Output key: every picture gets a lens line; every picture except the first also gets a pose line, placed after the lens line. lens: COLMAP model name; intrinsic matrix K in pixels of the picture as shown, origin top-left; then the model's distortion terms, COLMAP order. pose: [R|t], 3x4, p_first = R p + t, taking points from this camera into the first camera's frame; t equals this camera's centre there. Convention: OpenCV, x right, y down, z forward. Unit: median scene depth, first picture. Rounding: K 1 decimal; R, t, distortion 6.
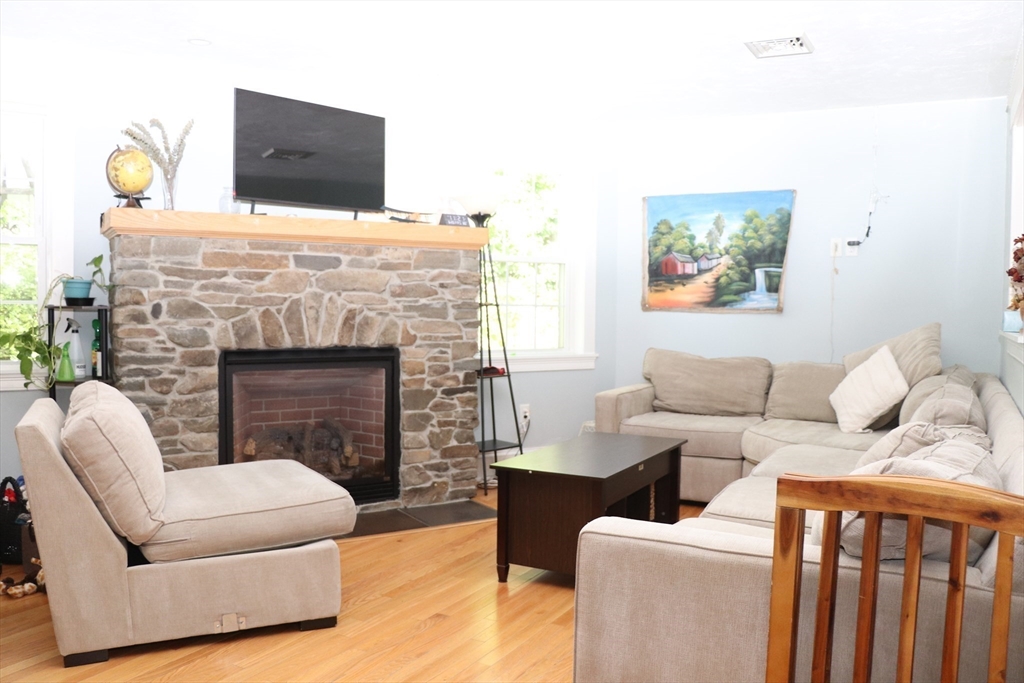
lens RADIAL K [[852.3, 0, 515.0], [0, 852.3, 333.8], [0, 0, 1]] dist [-0.143005, 0.096852]
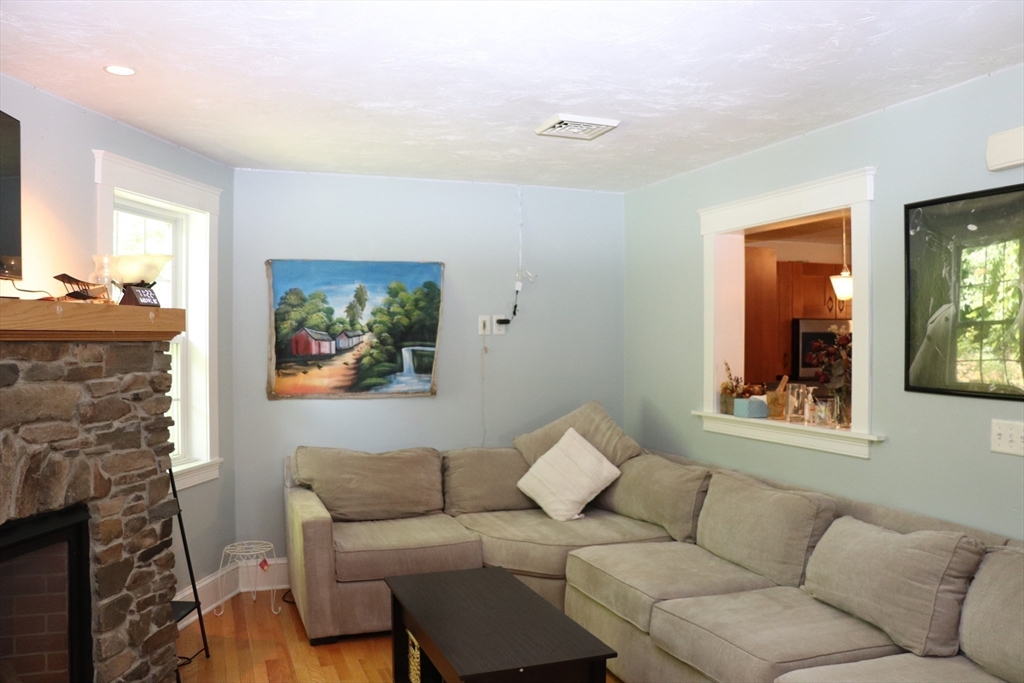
lens RADIAL K [[852.3, 0, 517.4], [0, 852.3, 341.5], [0, 0, 1]] dist [-0.143005, 0.096852]
pose [[0.661394, -0.018046, 0.749821, -0.337347], [0.037153, 0.999272, -0.008723, -0.075914], [-0.749118, 0.033627, 0.661583, 0.323374]]
